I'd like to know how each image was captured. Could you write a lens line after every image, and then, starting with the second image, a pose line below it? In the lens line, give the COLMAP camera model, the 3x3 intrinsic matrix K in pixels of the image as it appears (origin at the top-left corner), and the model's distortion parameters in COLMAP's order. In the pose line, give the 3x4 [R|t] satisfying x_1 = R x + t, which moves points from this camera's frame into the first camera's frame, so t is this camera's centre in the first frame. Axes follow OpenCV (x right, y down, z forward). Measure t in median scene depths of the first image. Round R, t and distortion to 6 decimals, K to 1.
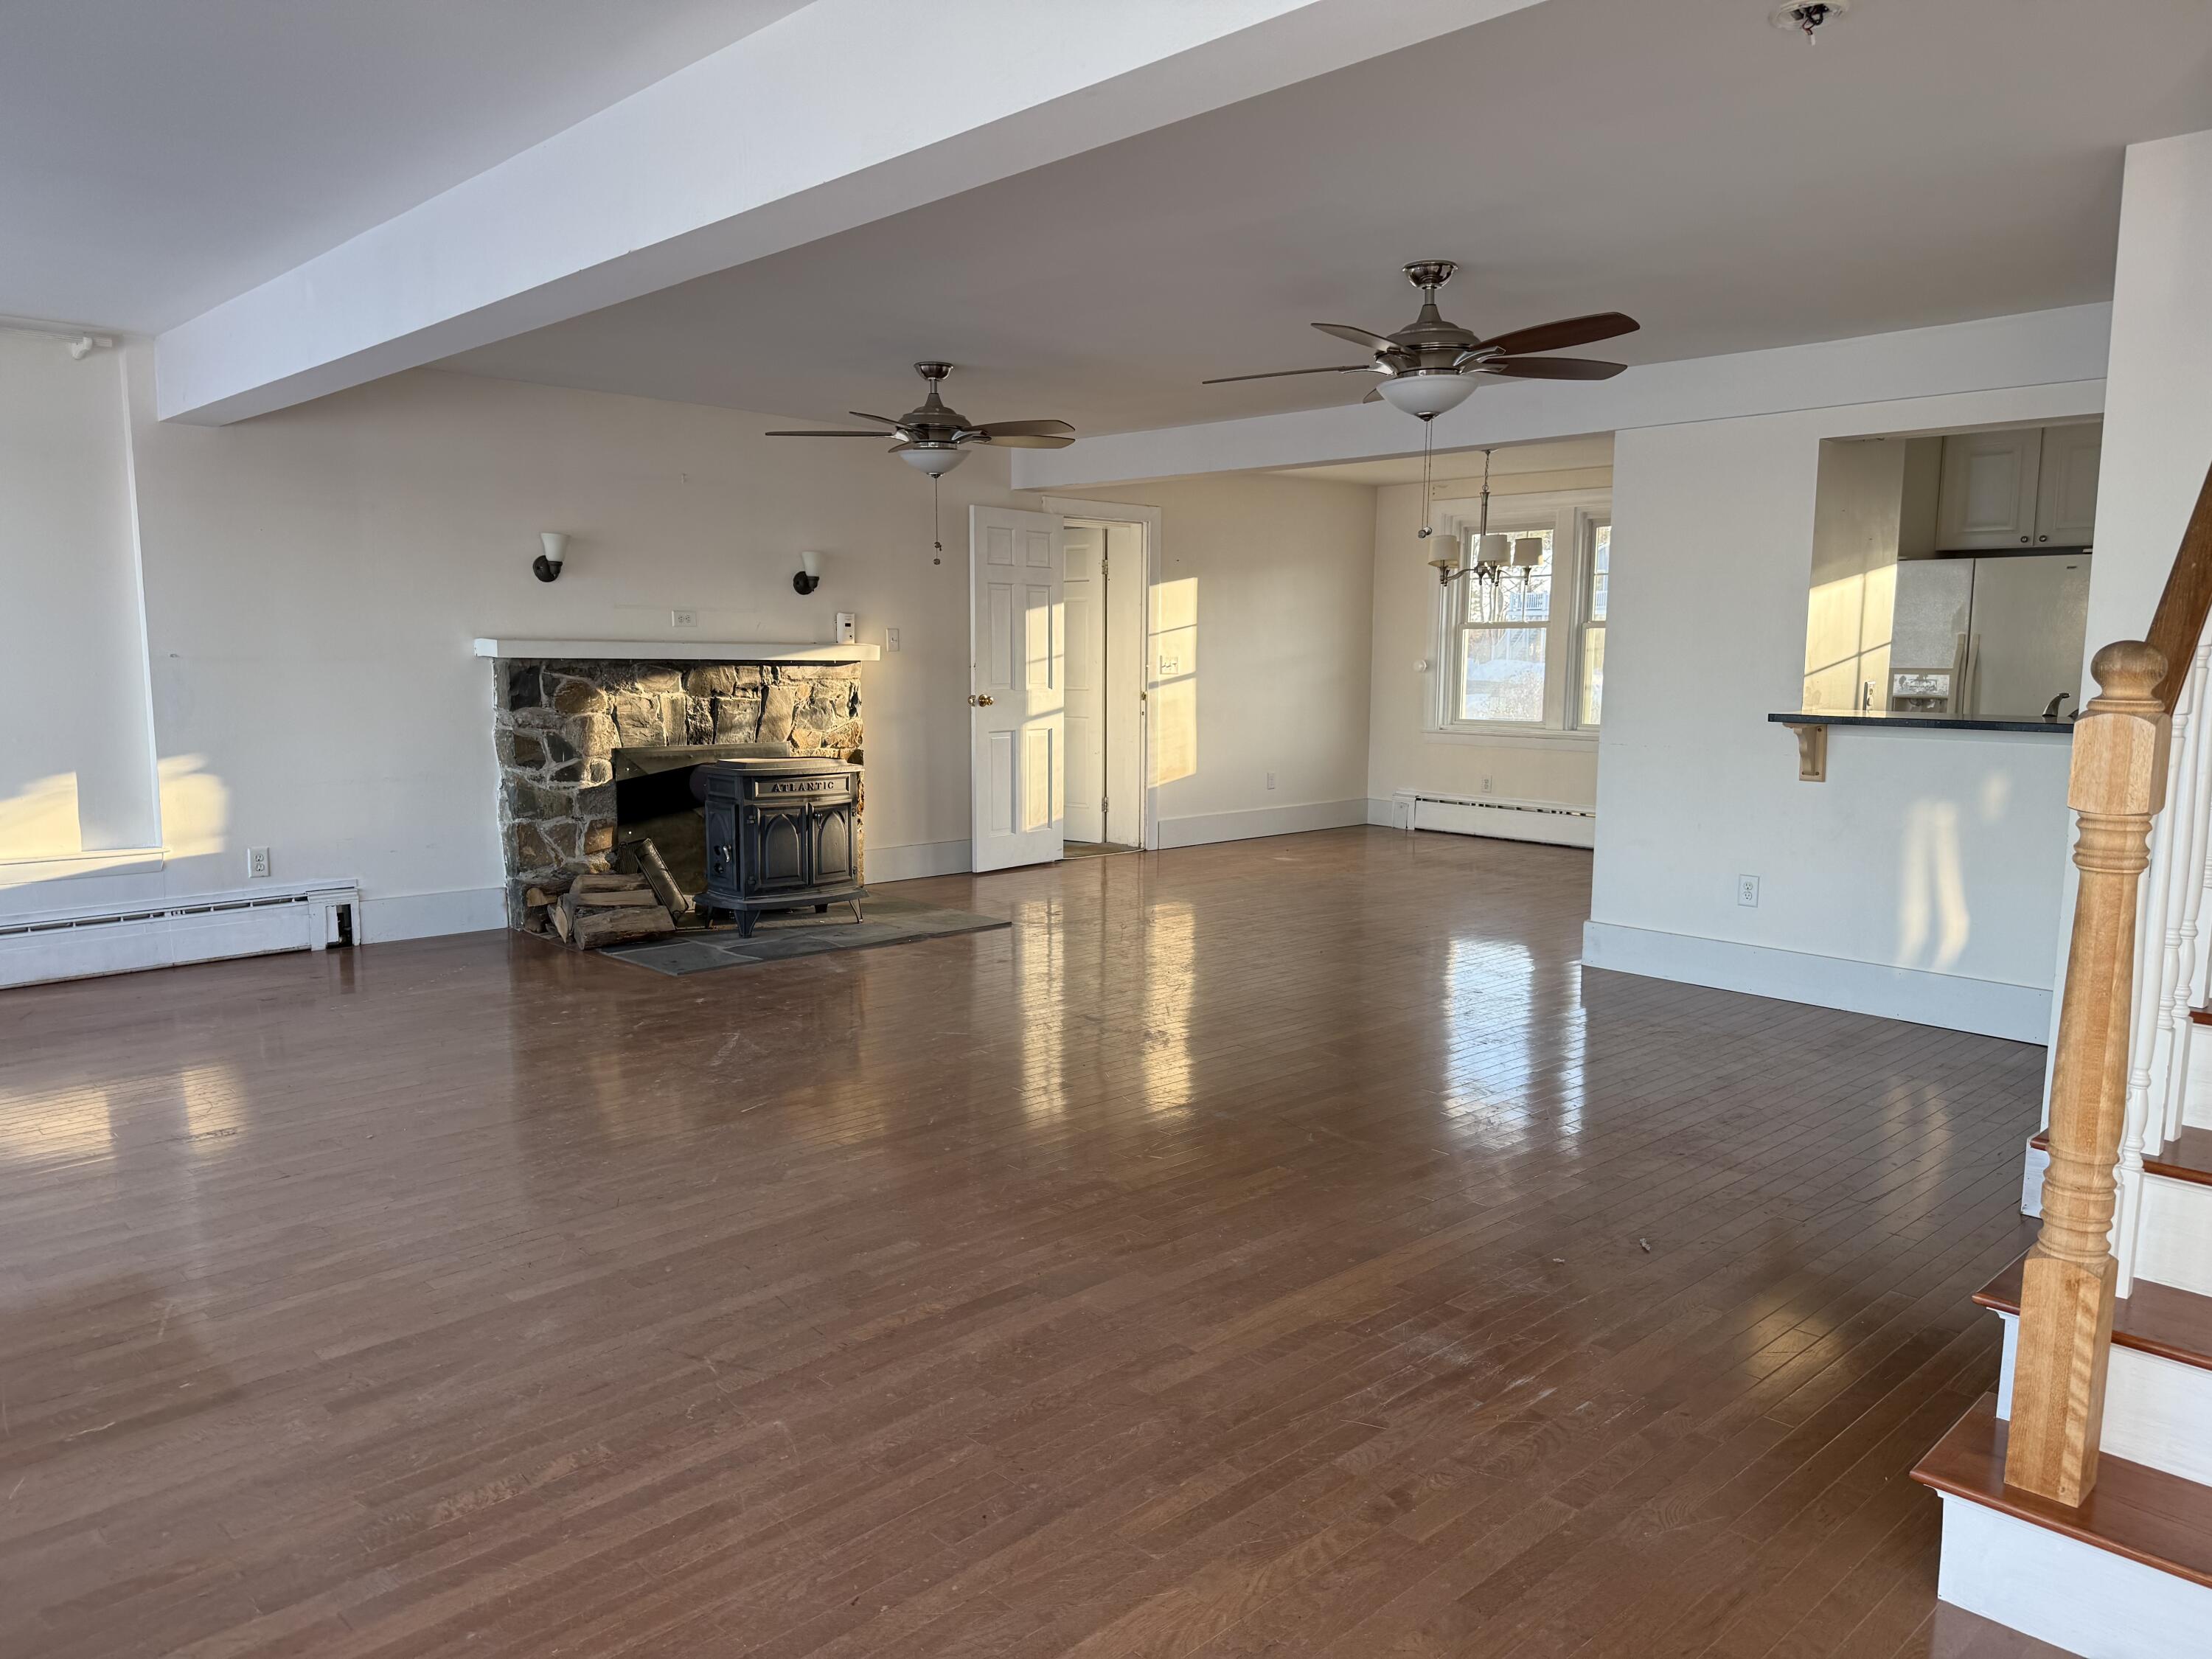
lens RADIAL K [[1560.3, 0, 1152.3], [0, 1560.3, 854.8], [0, 0, 1]] dist [0.110911, -0.155746]
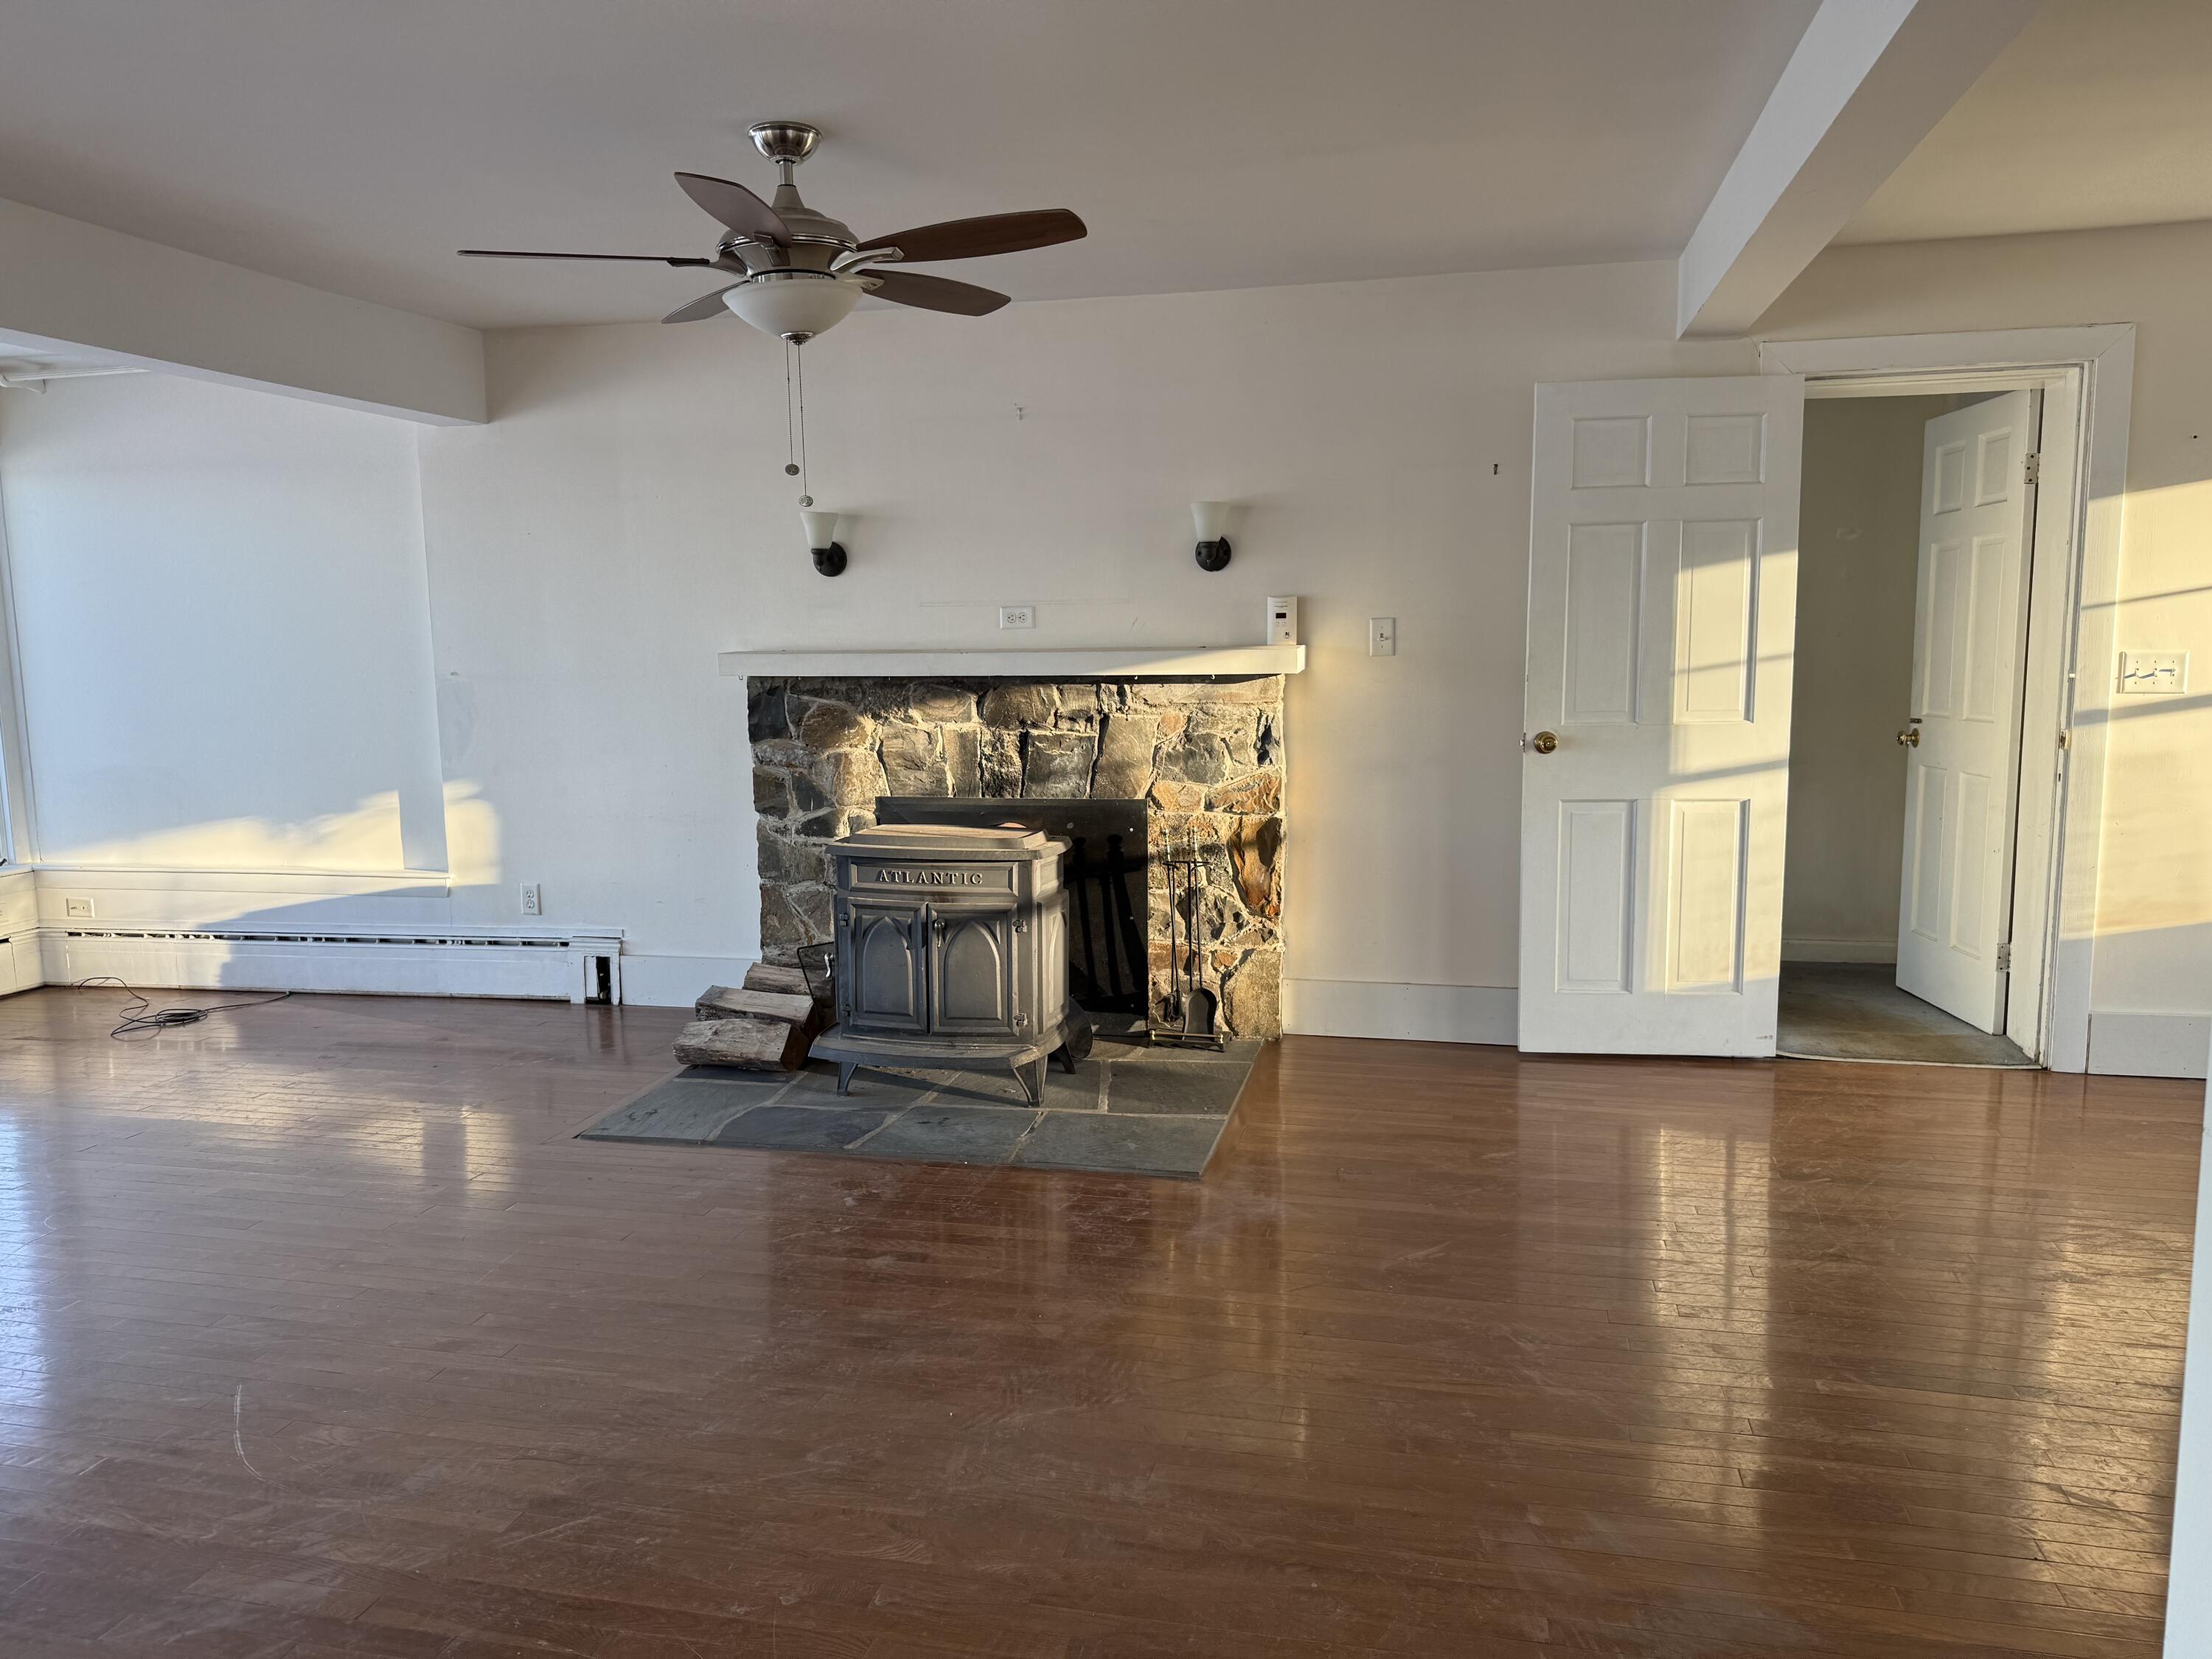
lens RADIAL K [[1554.6, 0, 1106.0], [0, 1554.6, 829.5], [0, 0, 1]] dist [0.138753, -0.268762]
pose [[0.522364, 0.087322, -0.848240, 0.328172], [-0.095029, 0.994508, 0.043858, -0.091701], [0.847411, 0.057697, 0.527793, 0.684693]]
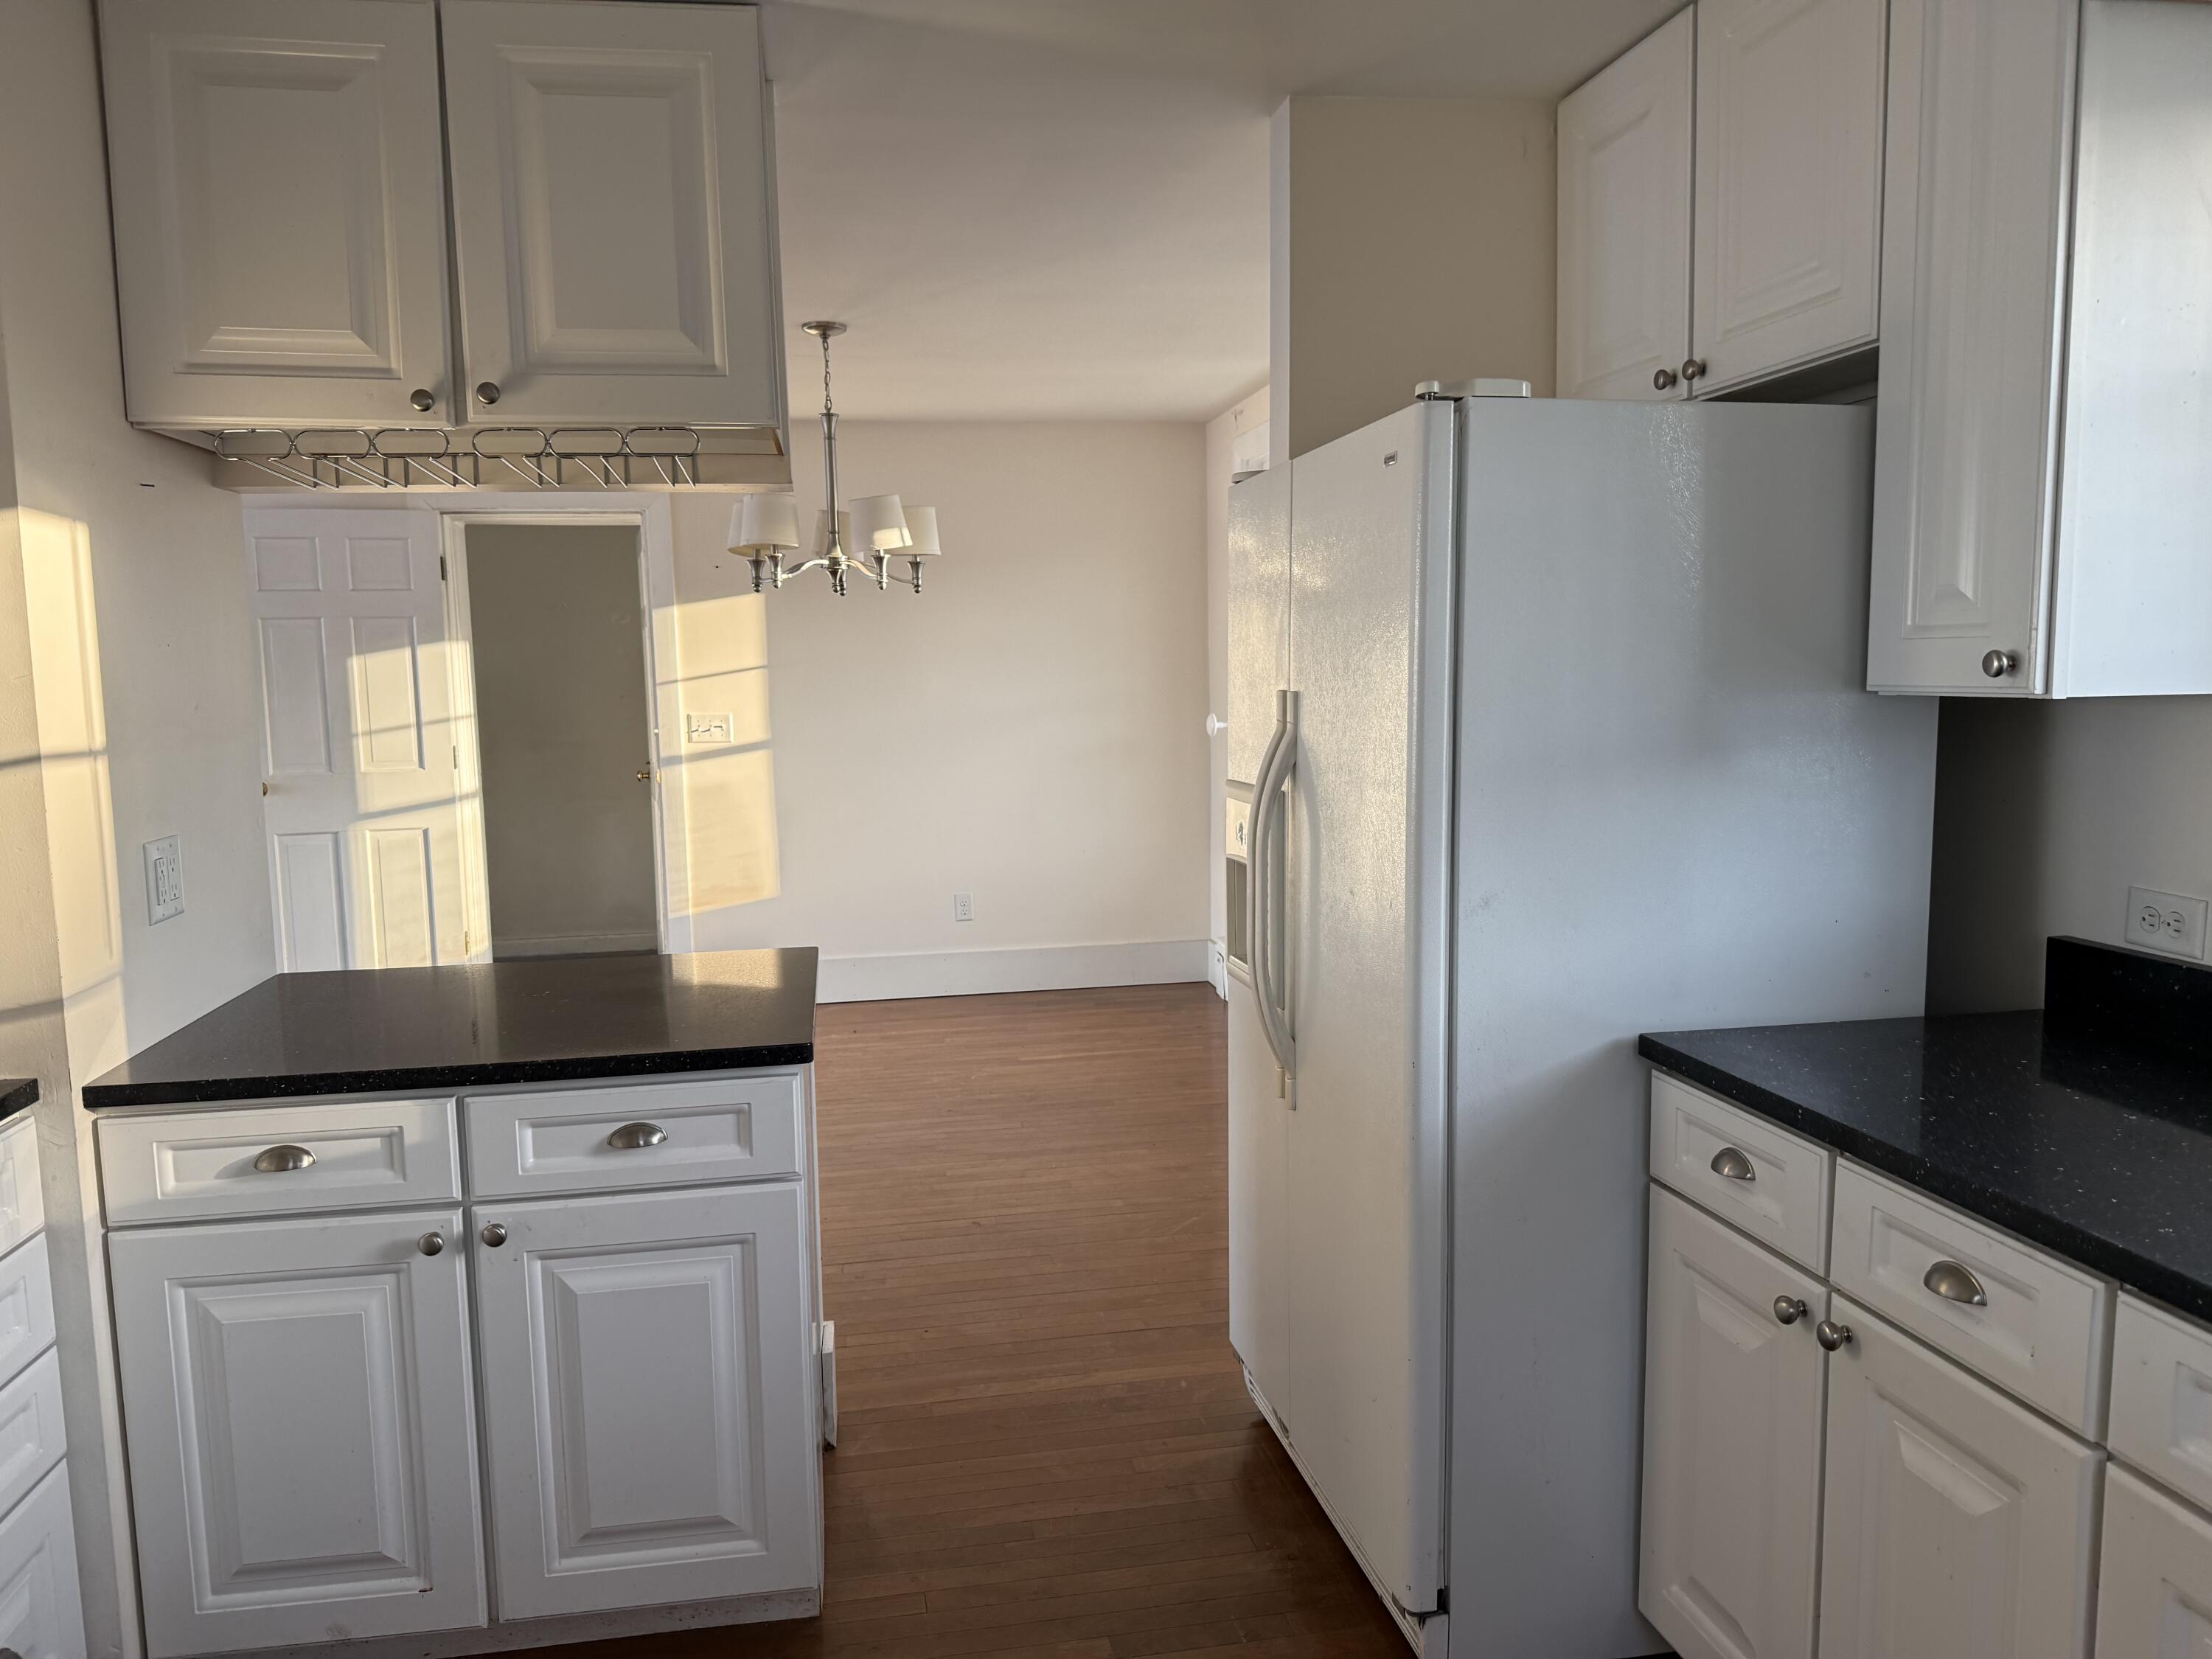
lens RADIAL K [[1537.3, 0, 1141.7], [0, 1537.3, 837.0], [0, 0, 1]] dist [0.069614, -0.119482]
pose [[0.831485, 0.041832, -0.553970, 0.698160], [-0.052889, 0.998592, -0.003977, -0.112662], [0.553024, 0.032606, 0.832527, 0.762450]]
